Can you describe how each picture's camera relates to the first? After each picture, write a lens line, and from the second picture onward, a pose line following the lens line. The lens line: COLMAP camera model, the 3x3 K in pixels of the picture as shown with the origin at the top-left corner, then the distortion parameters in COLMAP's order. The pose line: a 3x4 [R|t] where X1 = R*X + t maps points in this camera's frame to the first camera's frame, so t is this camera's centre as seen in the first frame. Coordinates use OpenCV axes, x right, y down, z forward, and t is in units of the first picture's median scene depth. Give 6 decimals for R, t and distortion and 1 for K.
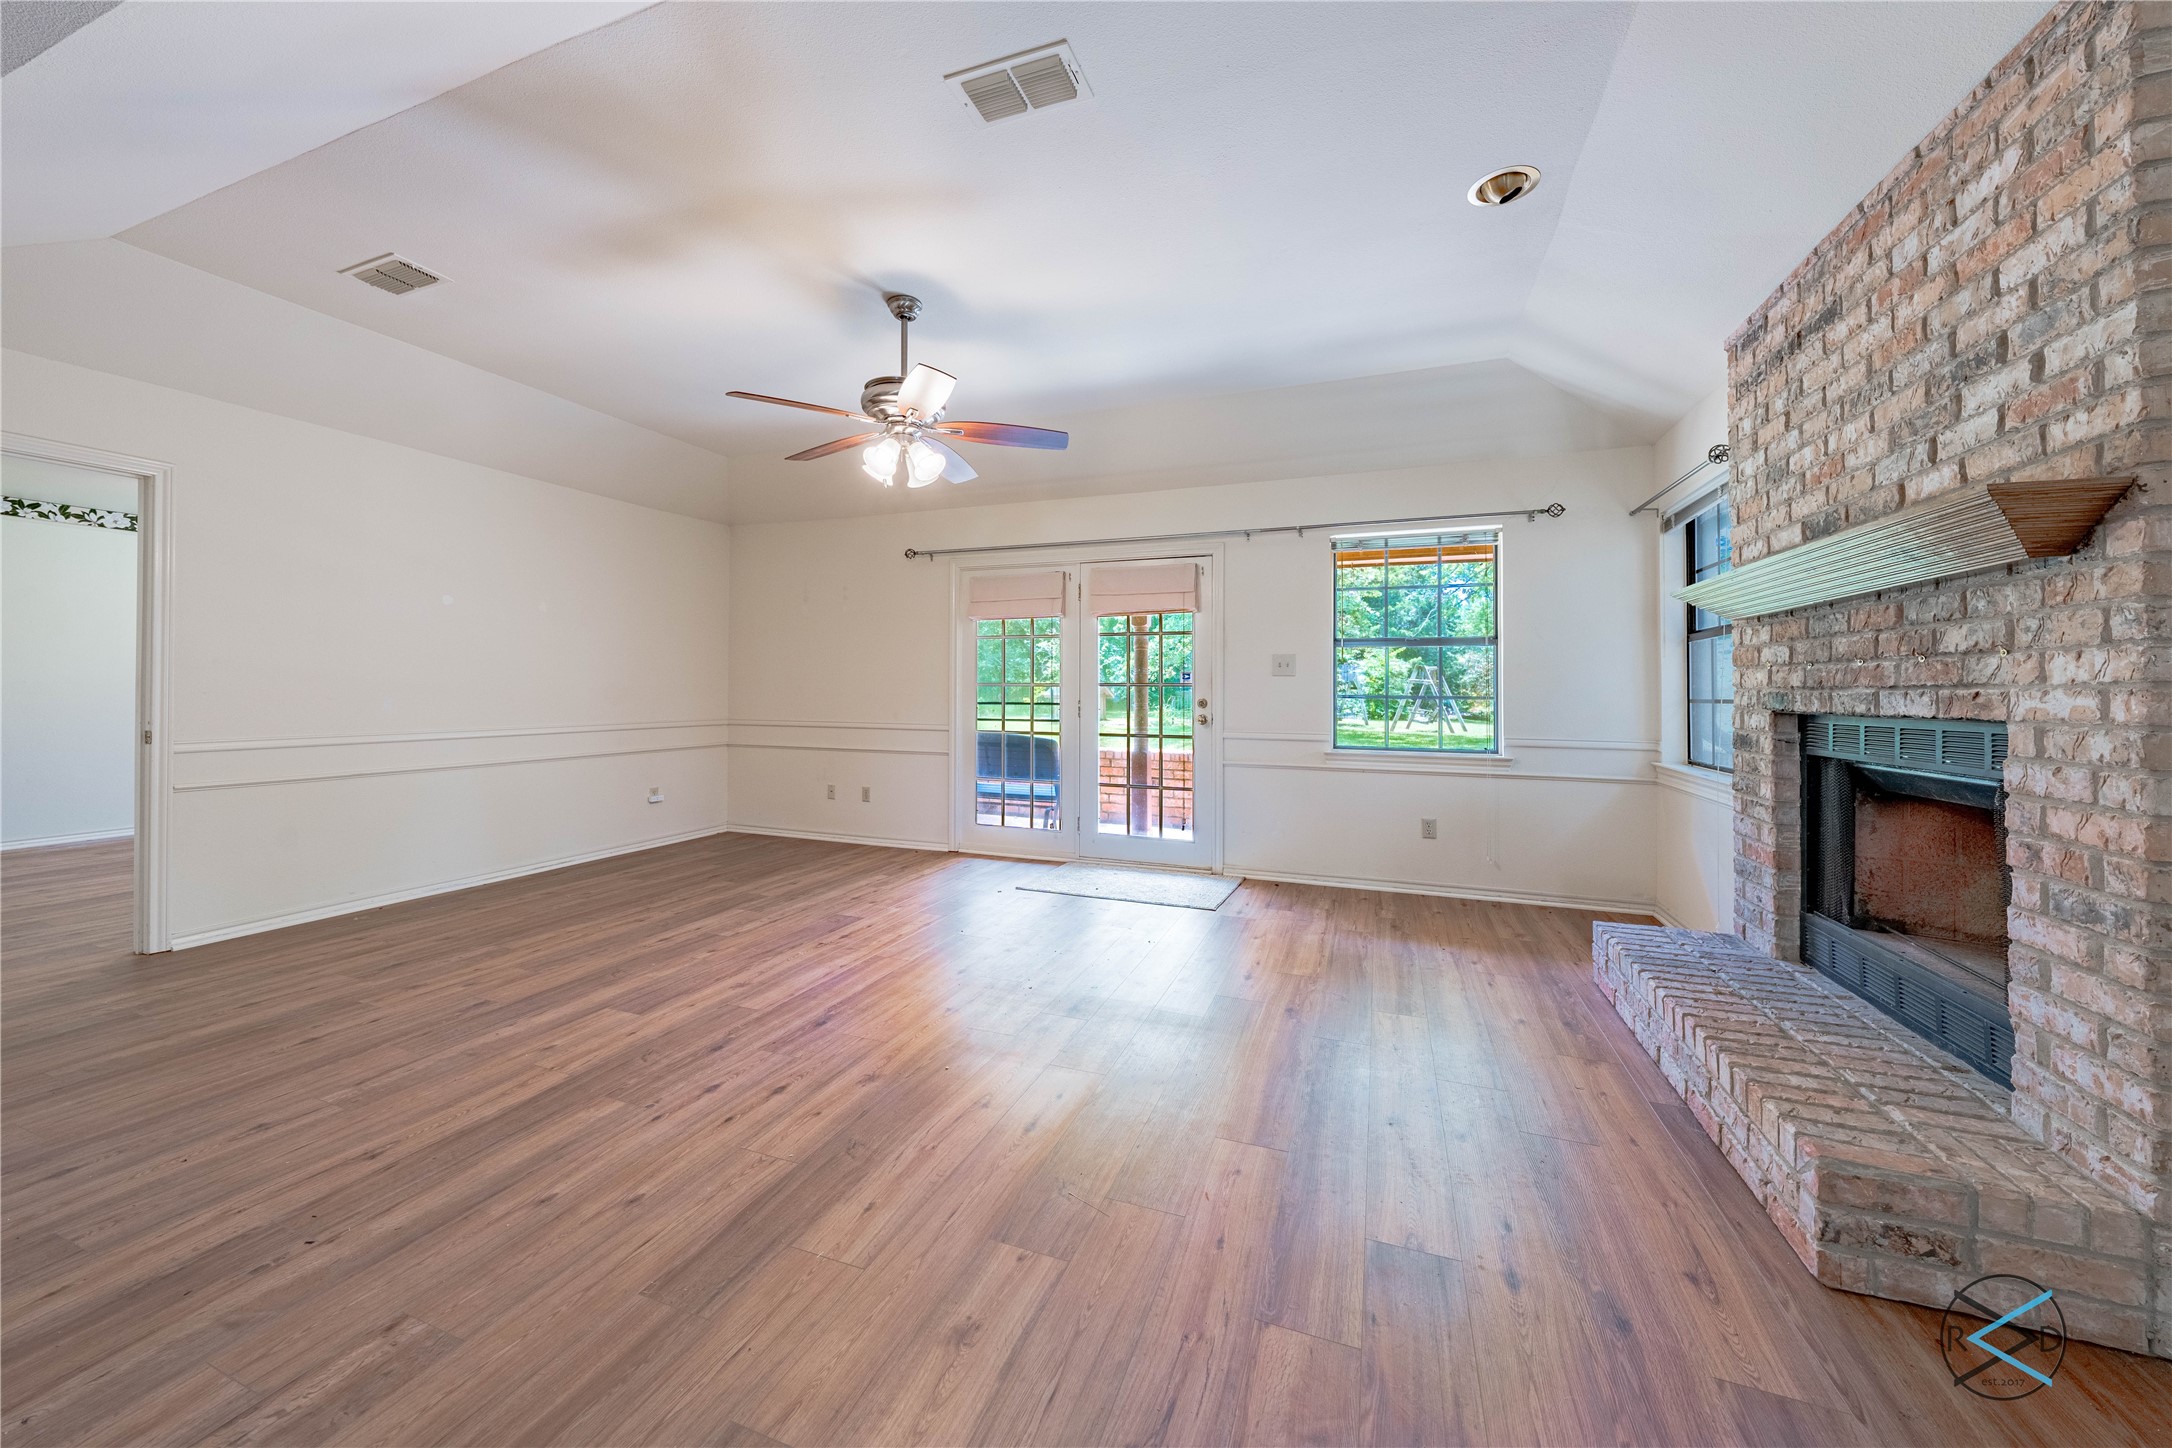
lens RADIAL K [[735.5, 0, 1098.0], [0, 735.5, 679.1], [0, 0, 1]] dist [-0.005268, 0.000517]
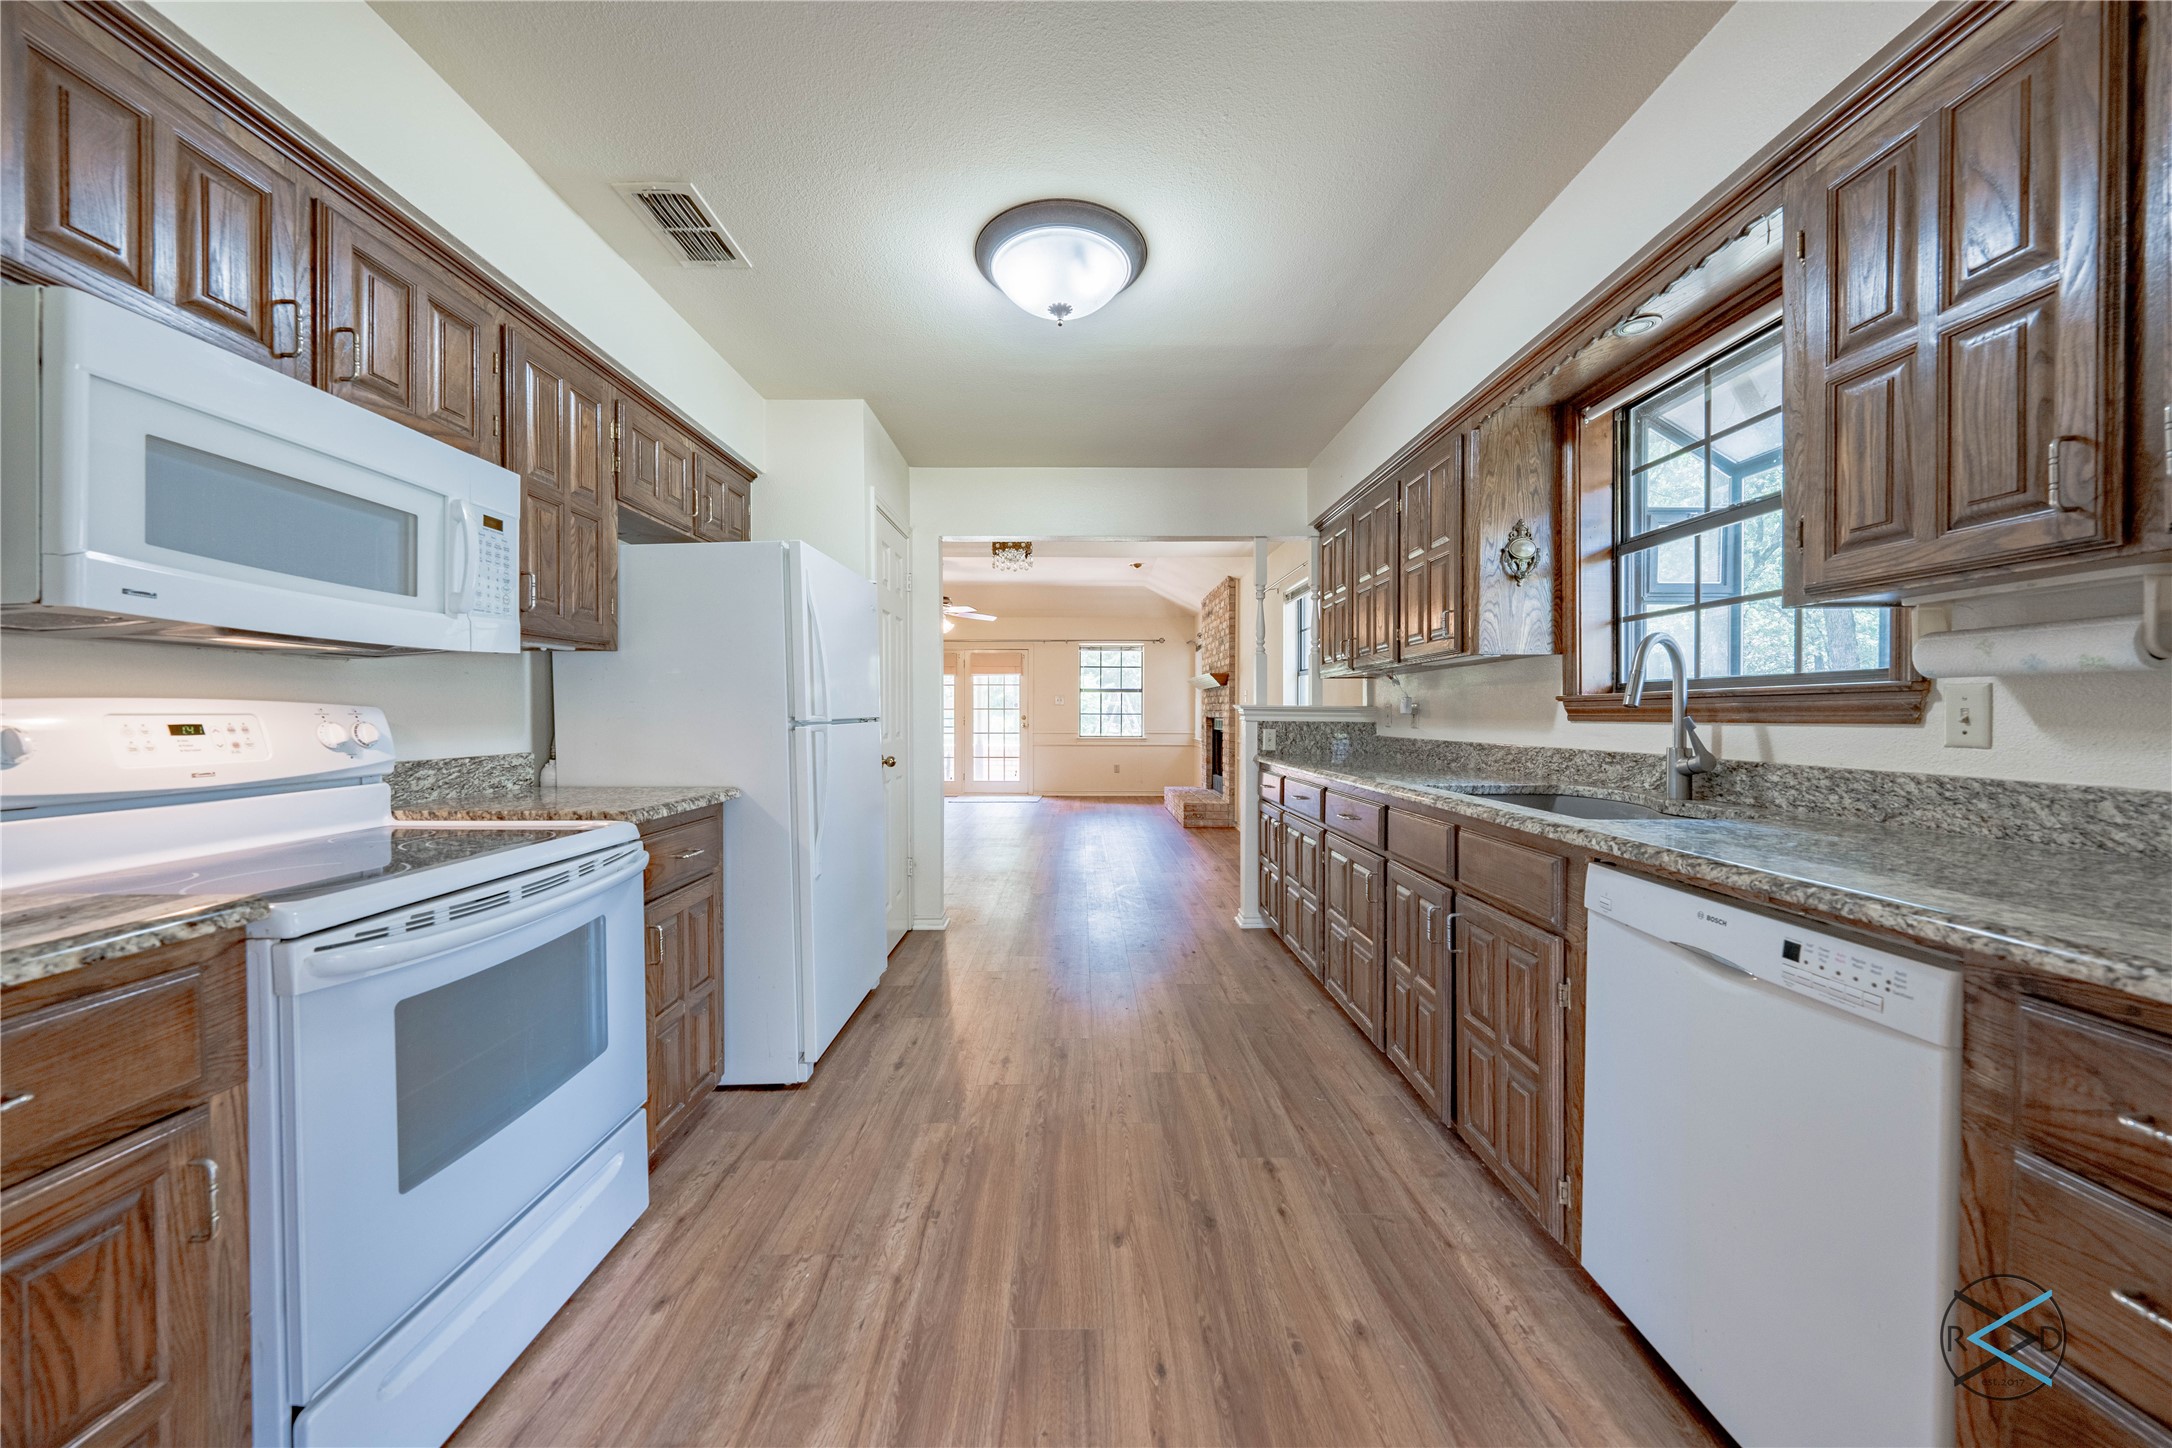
lens RADIAL K [[735.5, 0, 1083.3], [0, 735.5, 718.4], [0, 0, 1]] dist [-0.005268, 0.000517]
pose [[0.944706, -0.009345, 0.327786, -0.835145], [0.000723, 0.999651, 0.026417, -0.045127], [-0.327918, -0.024719, 0.944383, -2.244146]]
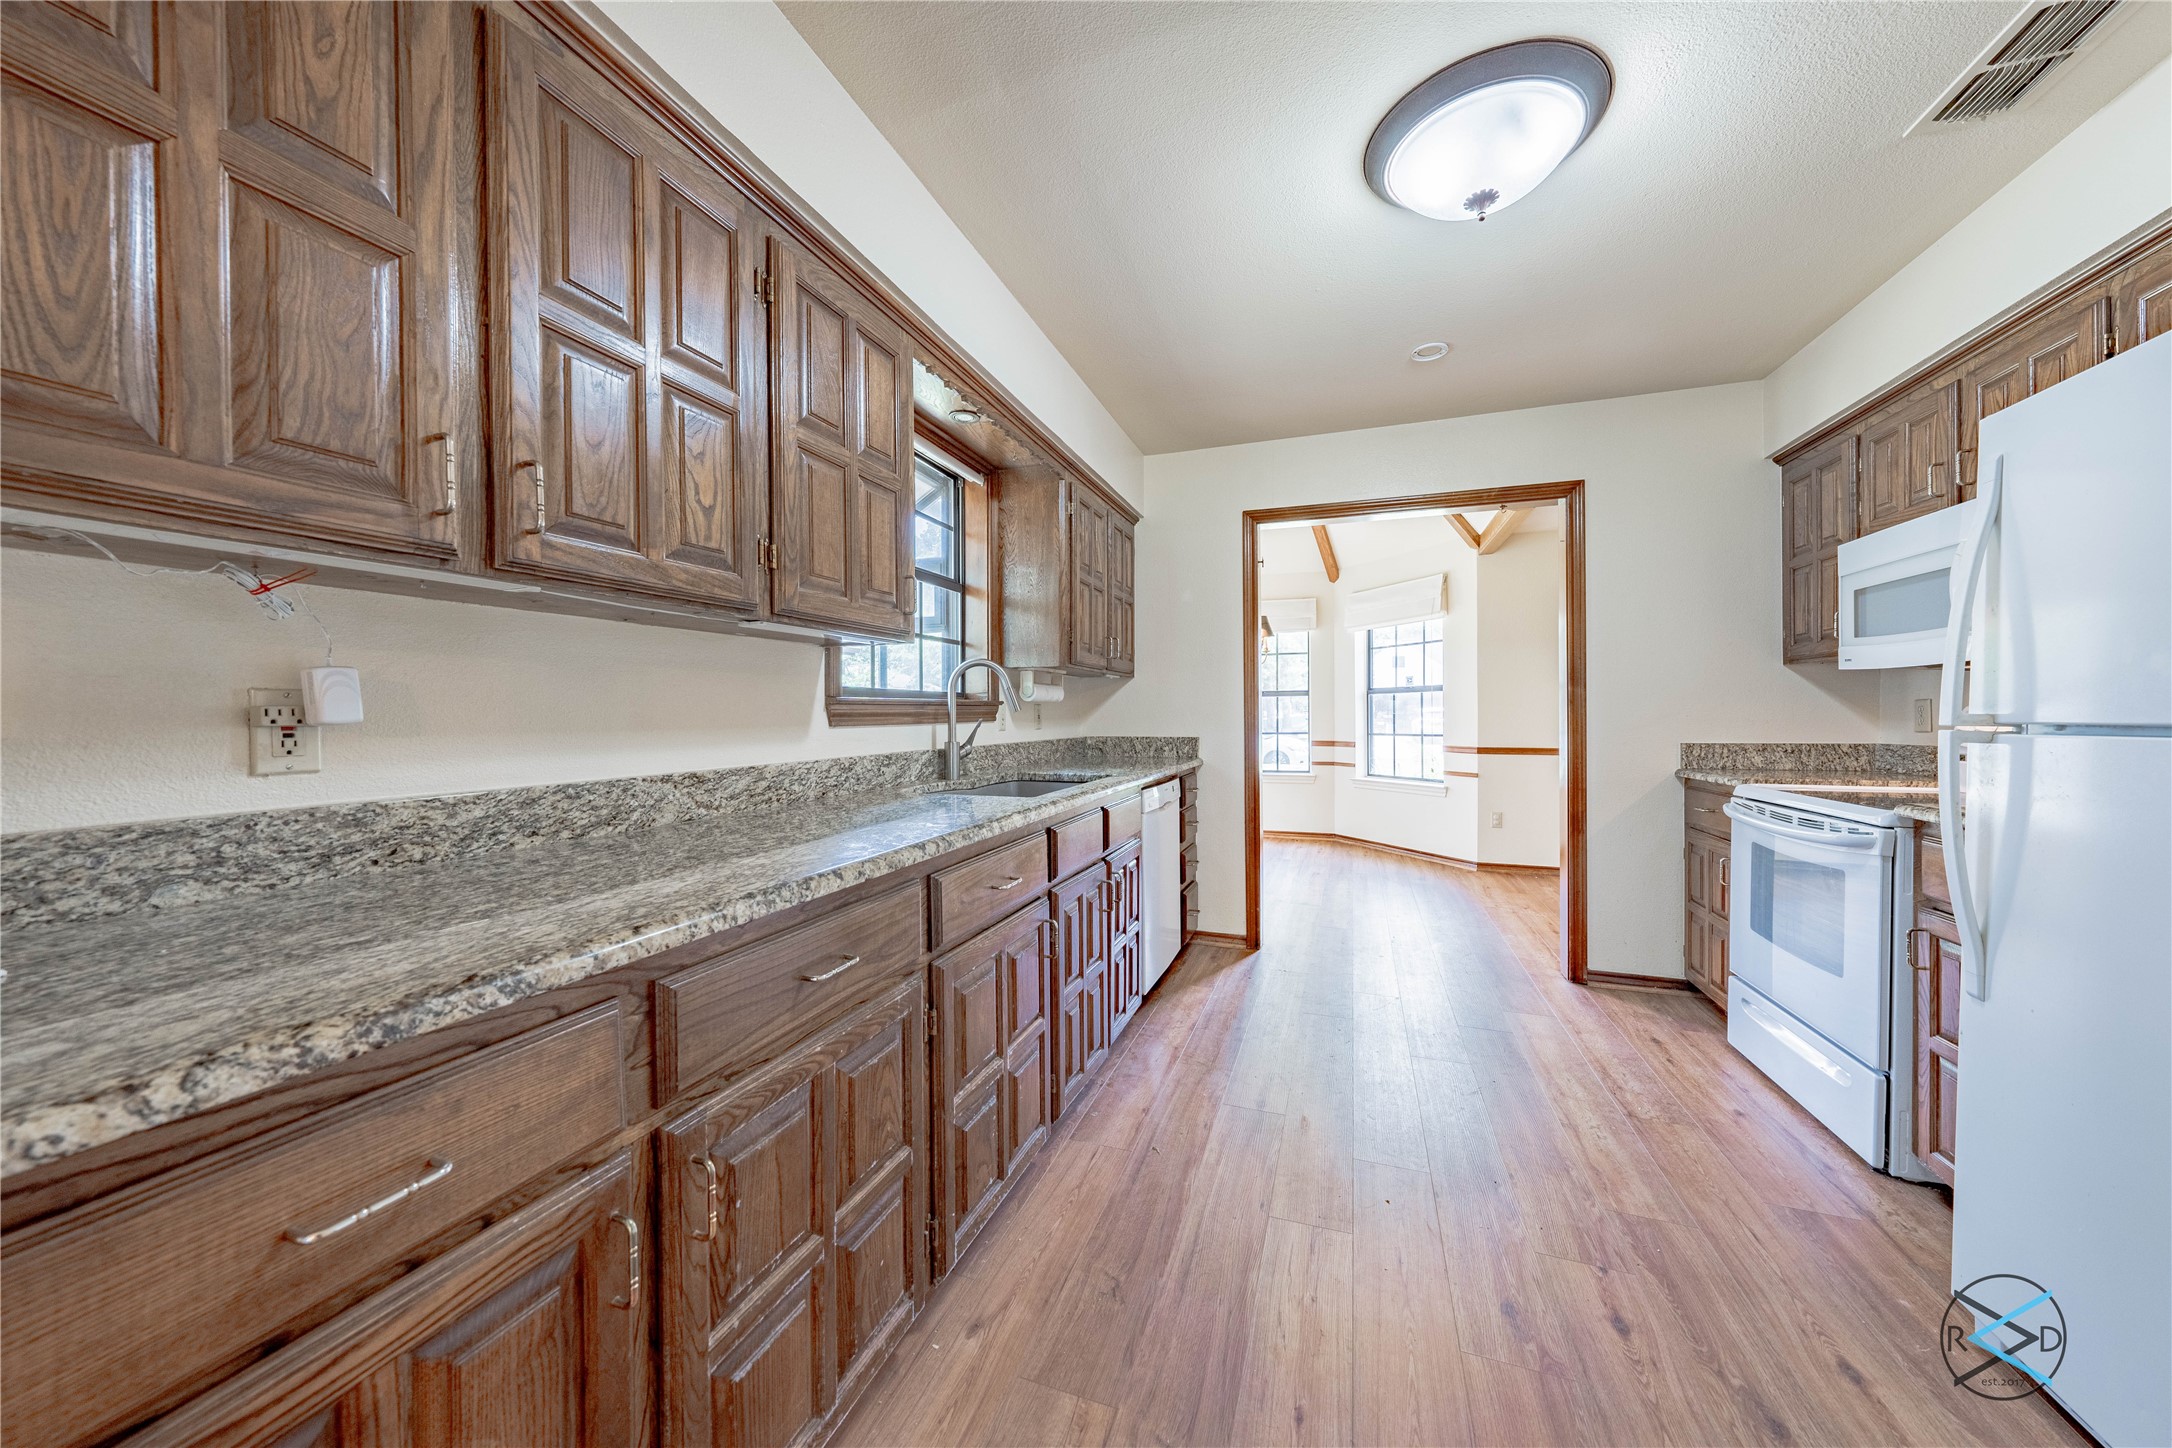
lens RADIAL K [[735.5, 0, 1066.4], [0, 735.5, 720.4], [0, 0, 1]] dist [-0.005268, 0.000517]
pose [[-0.999299, -0.001233, 0.037422, -0.202986], [-0.001711, 0.999917, -0.012754, -0.012617], [-0.037403, -0.012809, -0.999218, -0.693846]]
